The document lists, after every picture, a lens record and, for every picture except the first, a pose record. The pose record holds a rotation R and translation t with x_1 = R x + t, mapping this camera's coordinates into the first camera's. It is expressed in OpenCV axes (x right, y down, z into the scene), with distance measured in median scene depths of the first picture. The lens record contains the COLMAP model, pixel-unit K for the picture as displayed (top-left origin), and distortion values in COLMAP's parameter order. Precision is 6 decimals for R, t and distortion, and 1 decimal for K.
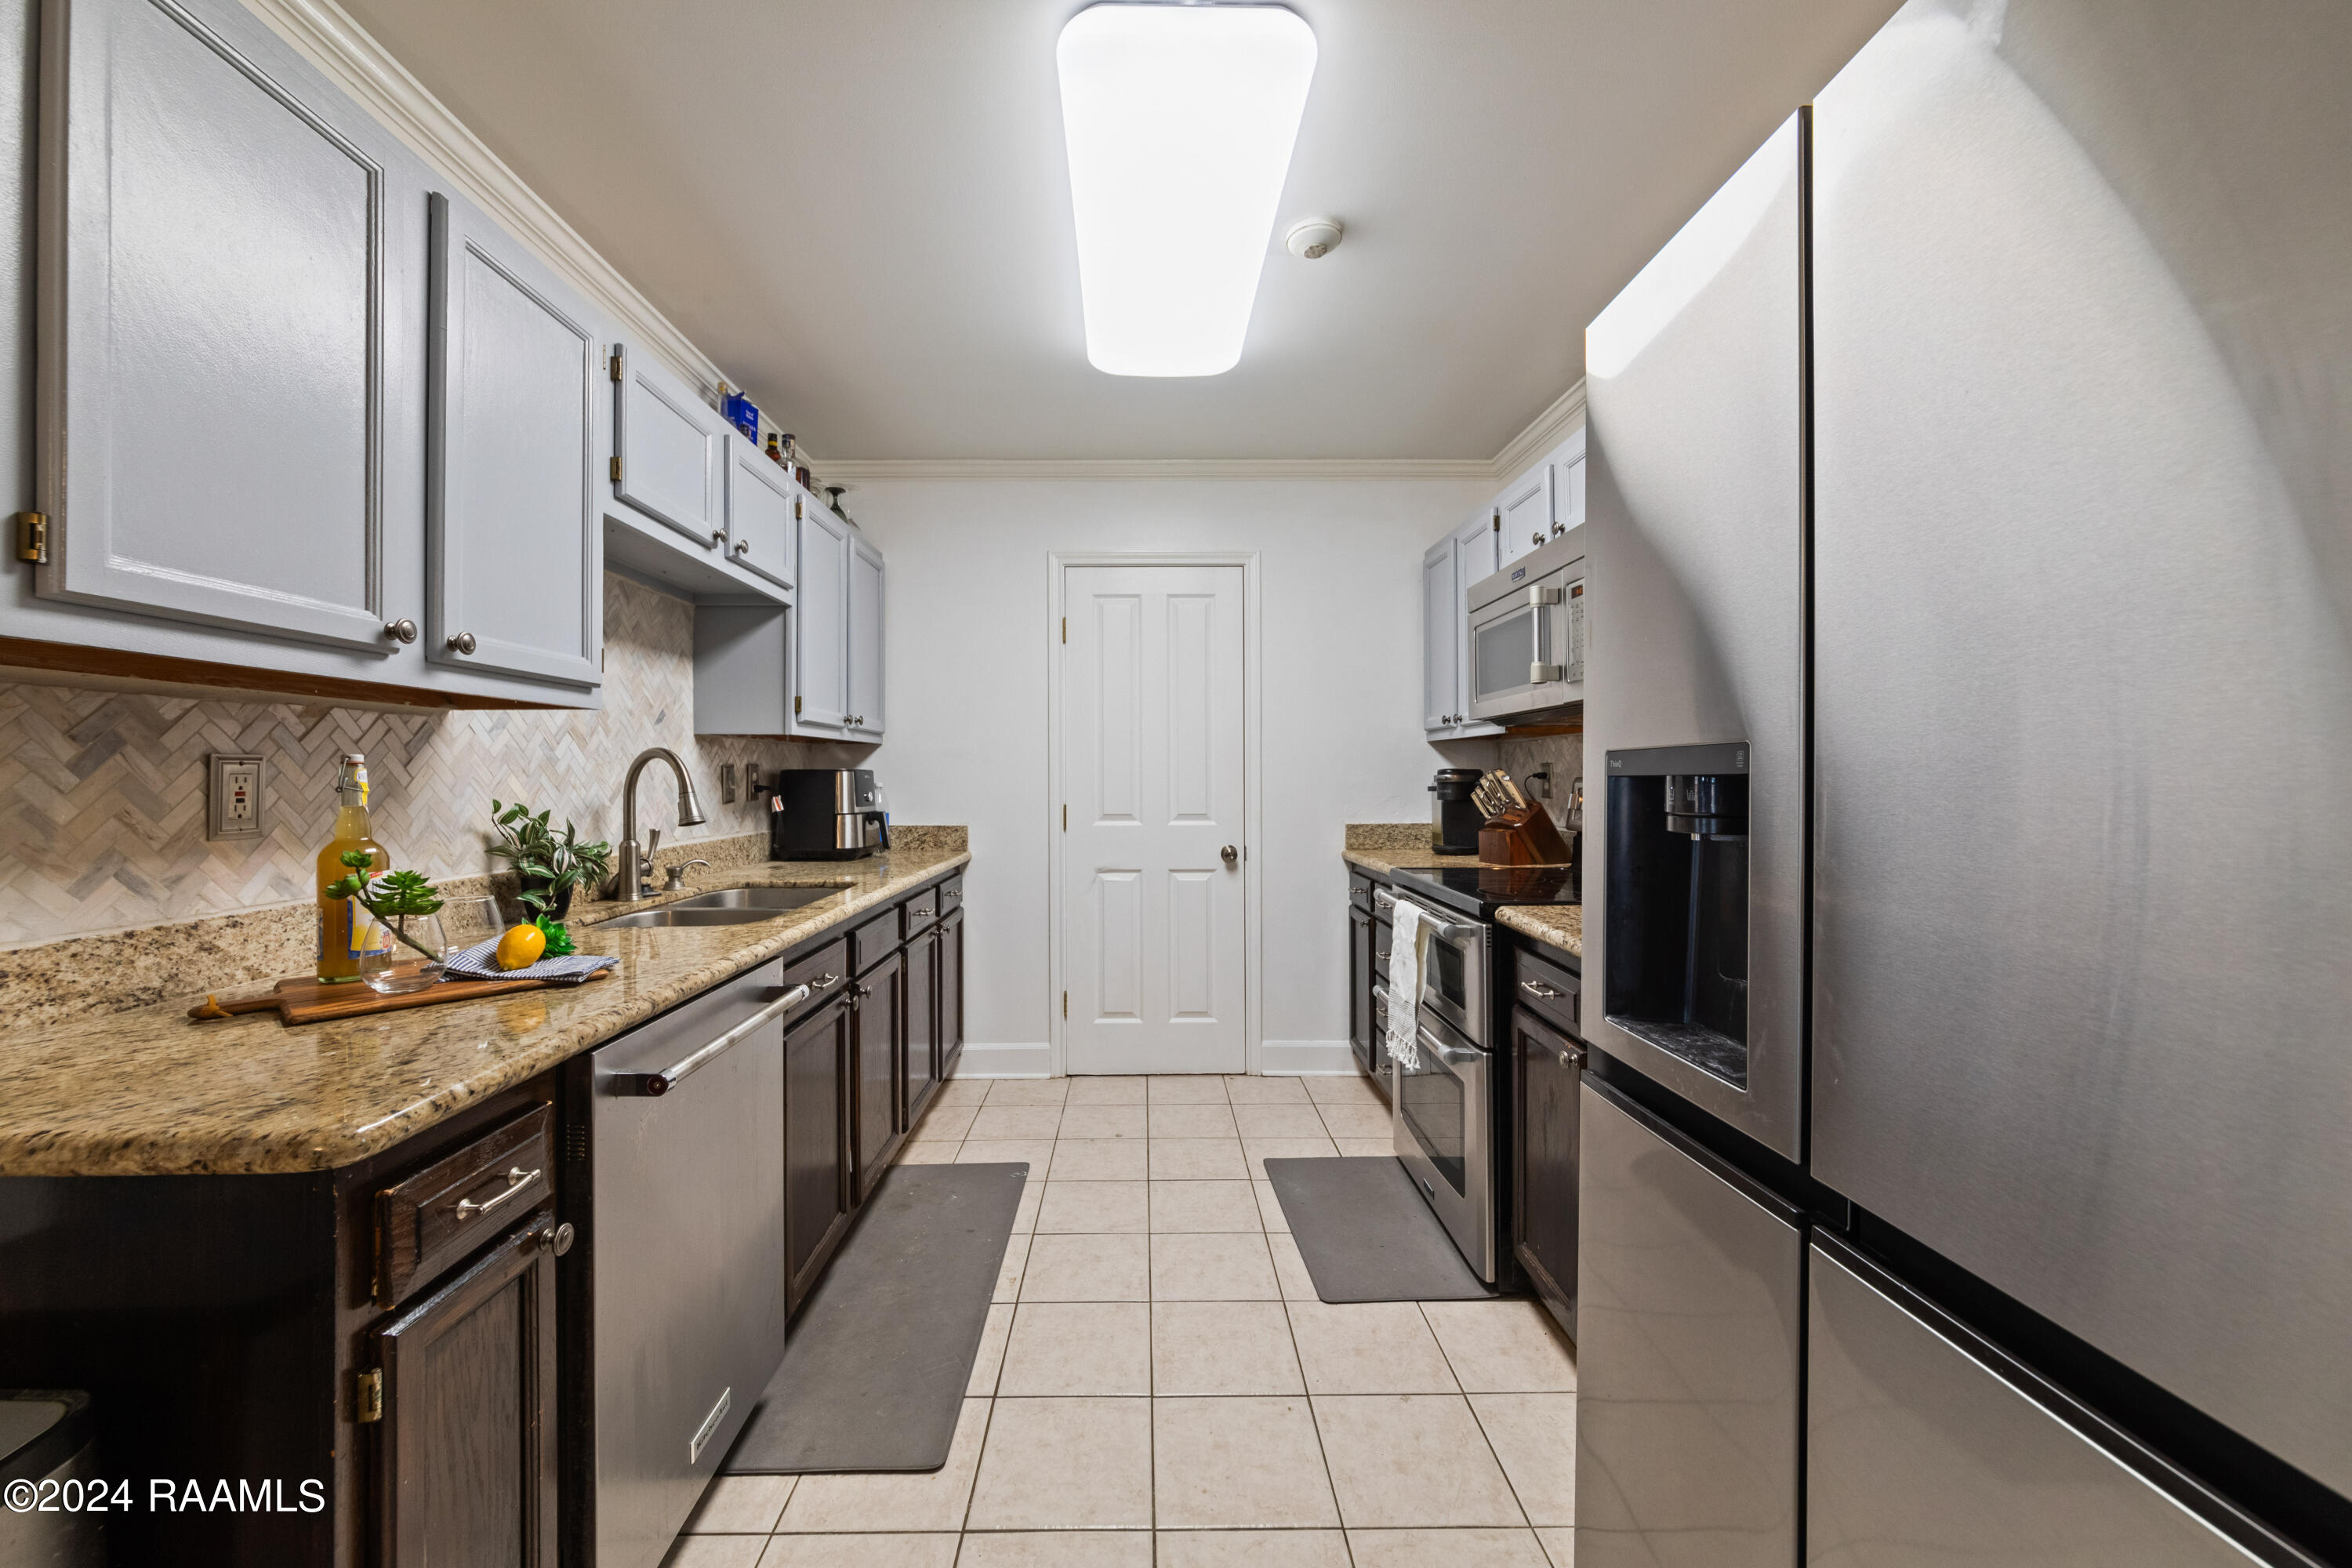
lens RADIAL K [[881.8, 0, 1145.1], [0, 881.8, 778.2], [0, 0, 1]] dist [0.000083, 0.000075]
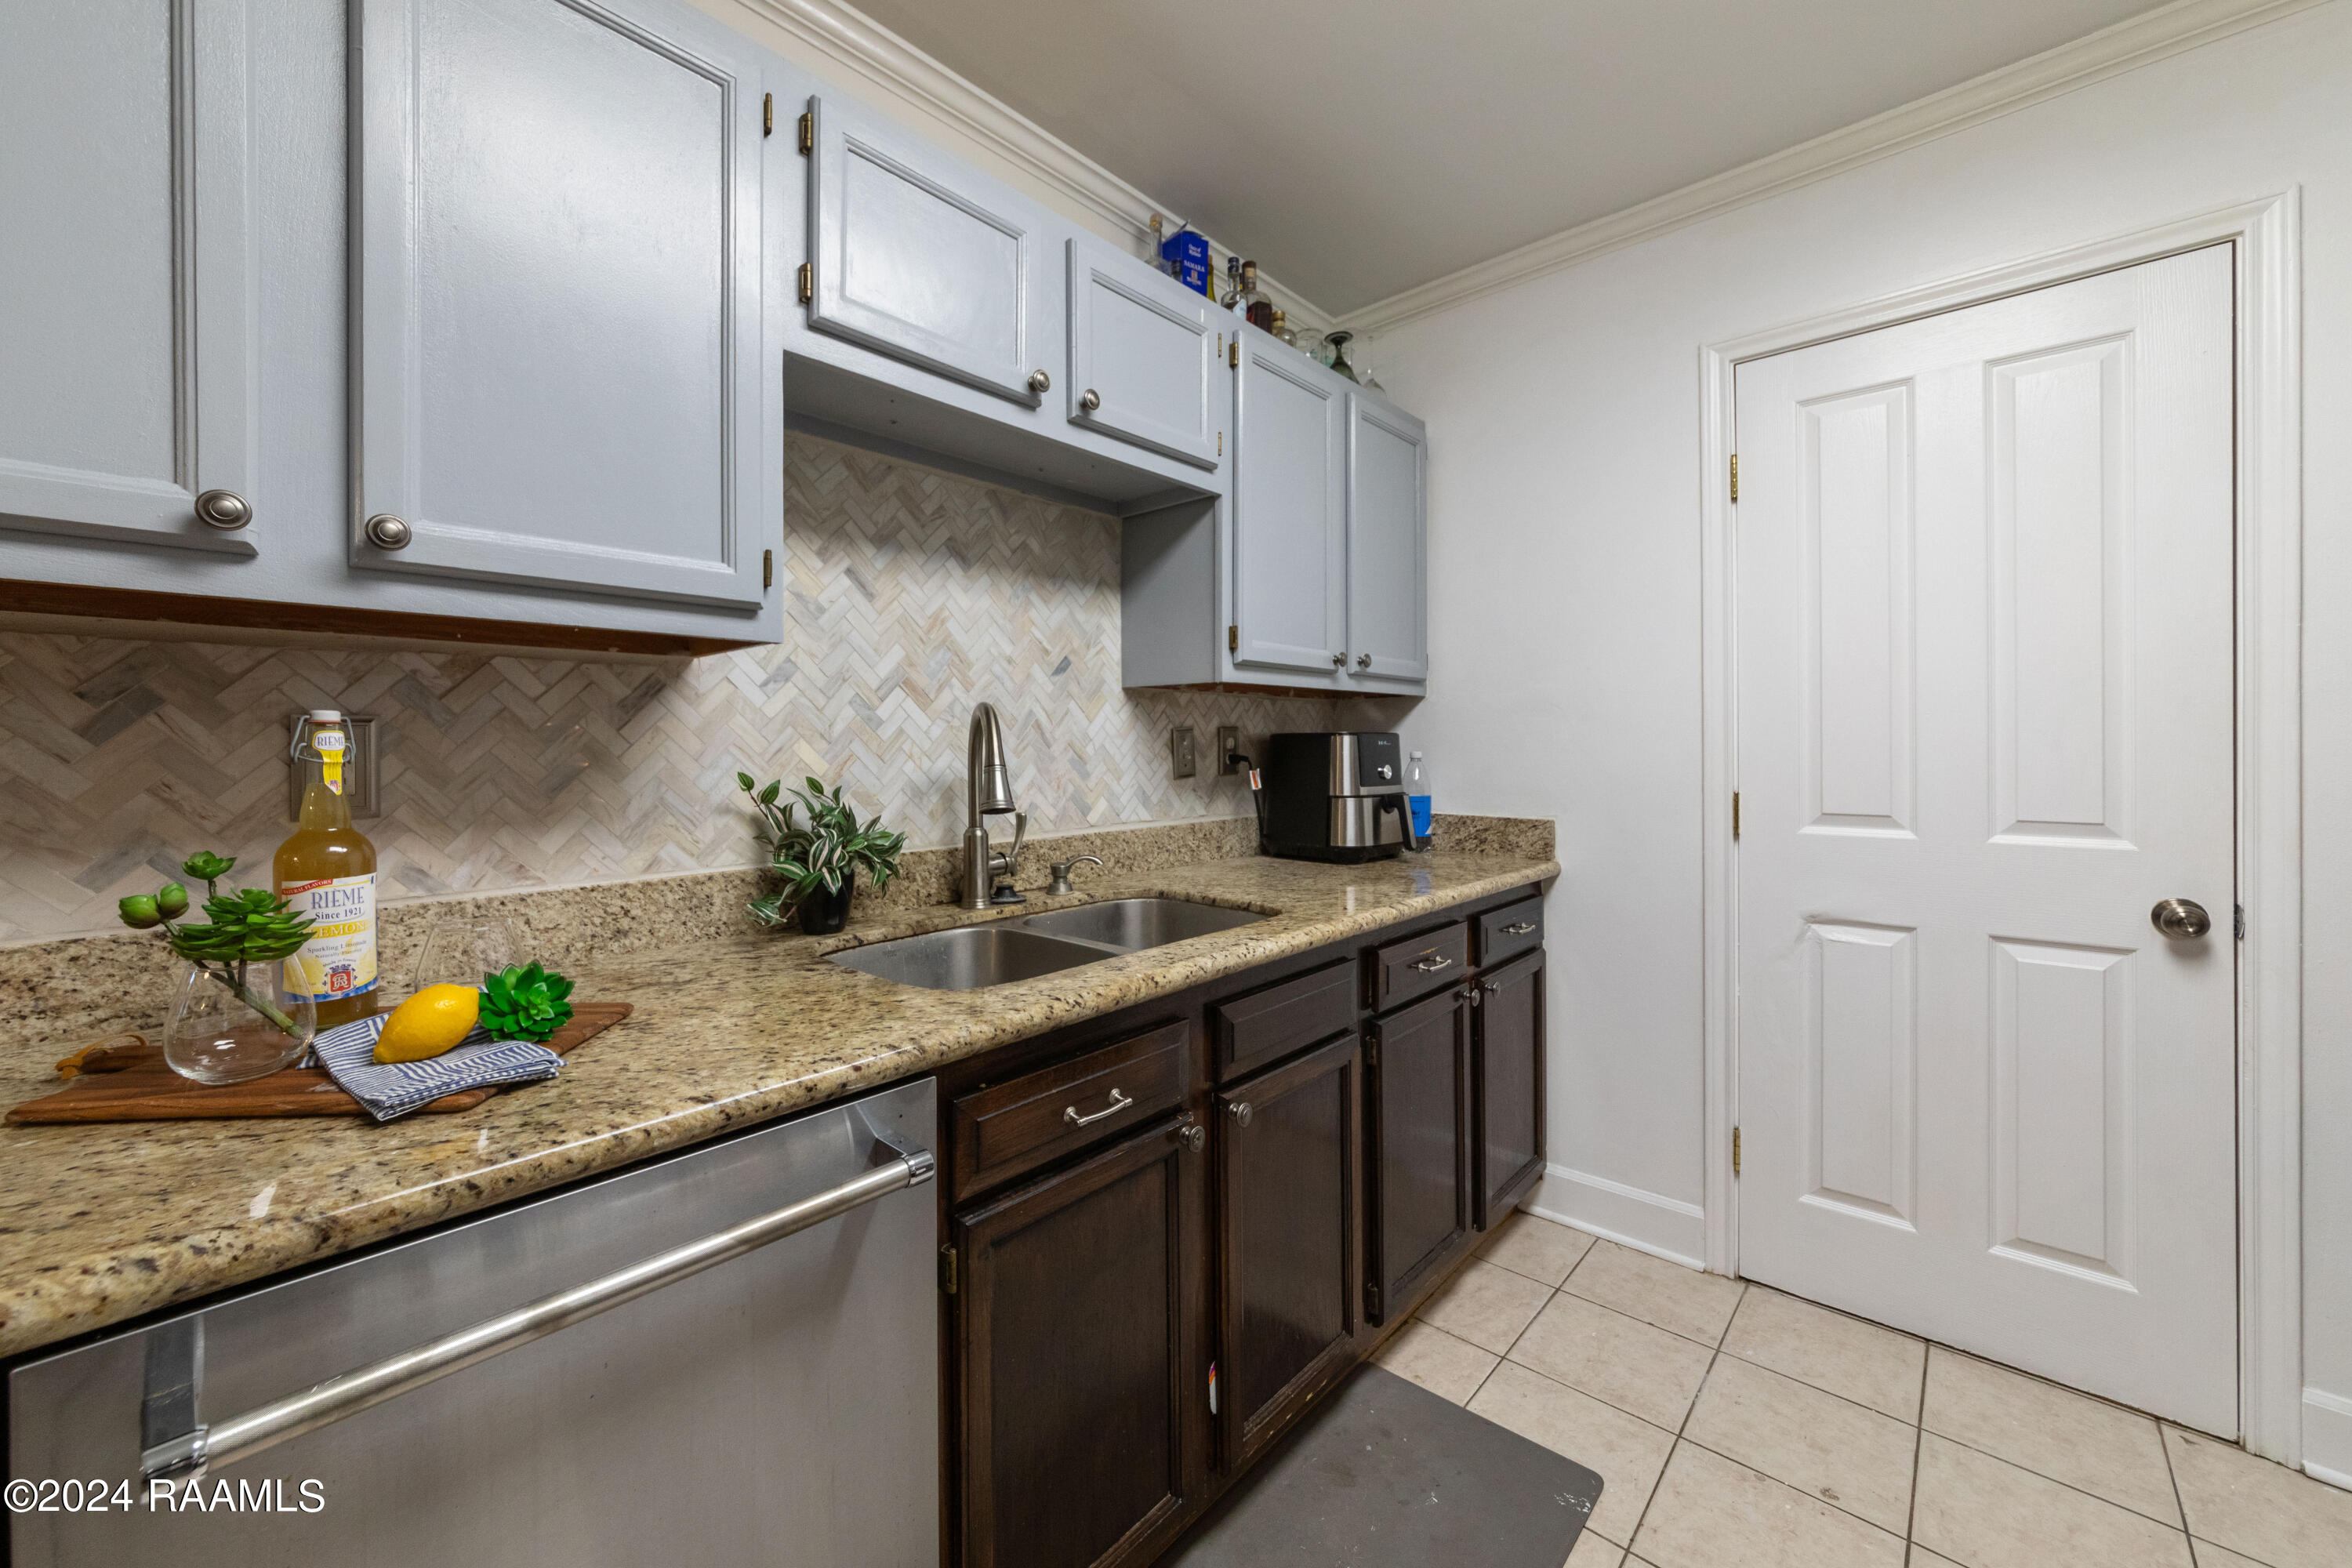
lens RADIAL K [[893.9, 0, 1154.3], [0, 893.9, 747.7], [0, 0, 1]] dist [-0.000592, 0.000113]
pose [[0.727903, -0.000045, -0.685680, 0.046814], [0.000852, 0.999999, 0.000838, 0.001677], [0.685680, -0.001194, 0.727903, 0.536400]]
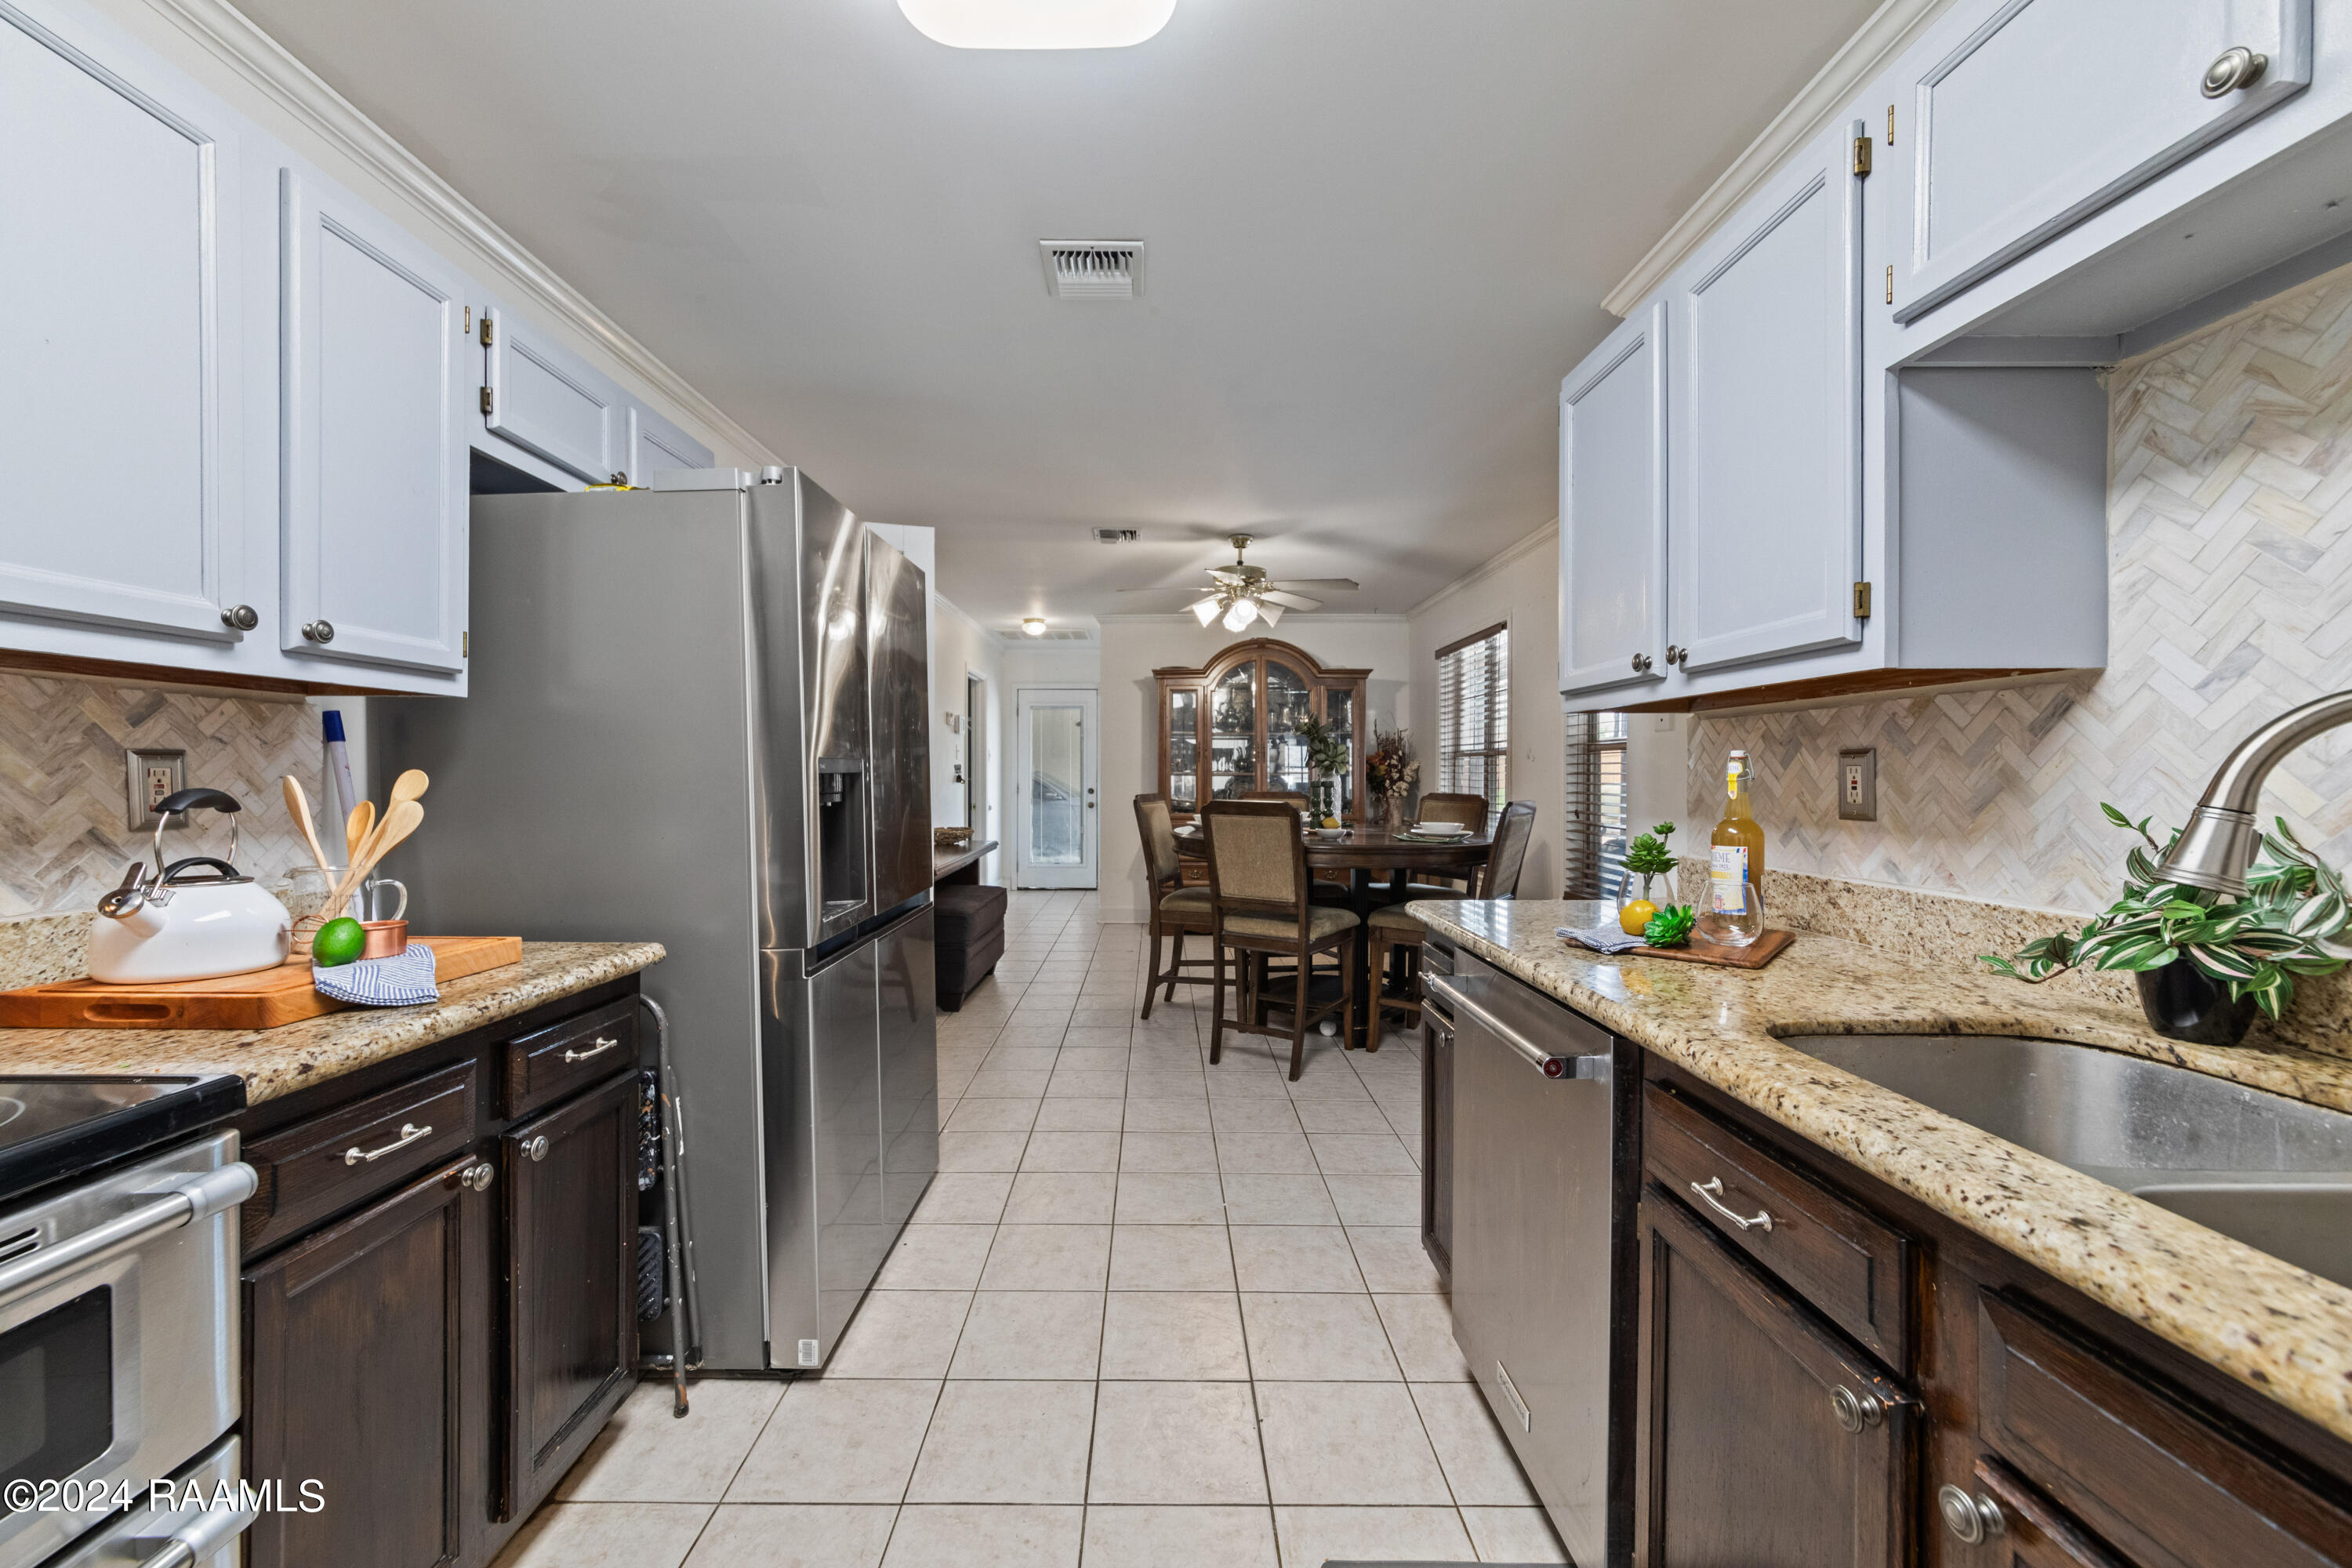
lens RADIAL K [[881.8, 0, 1145.1], [0, 881.8, 778.2], [0, 0, 1]] dist [0.000083, 0.000075]
pose [[-0.999756, 0.005945, 0.021271, -0.054352], [0.006128, 0.999945, 0.008556, -0.002357], [-0.021219, 0.008684, -0.999737, 1.293675]]
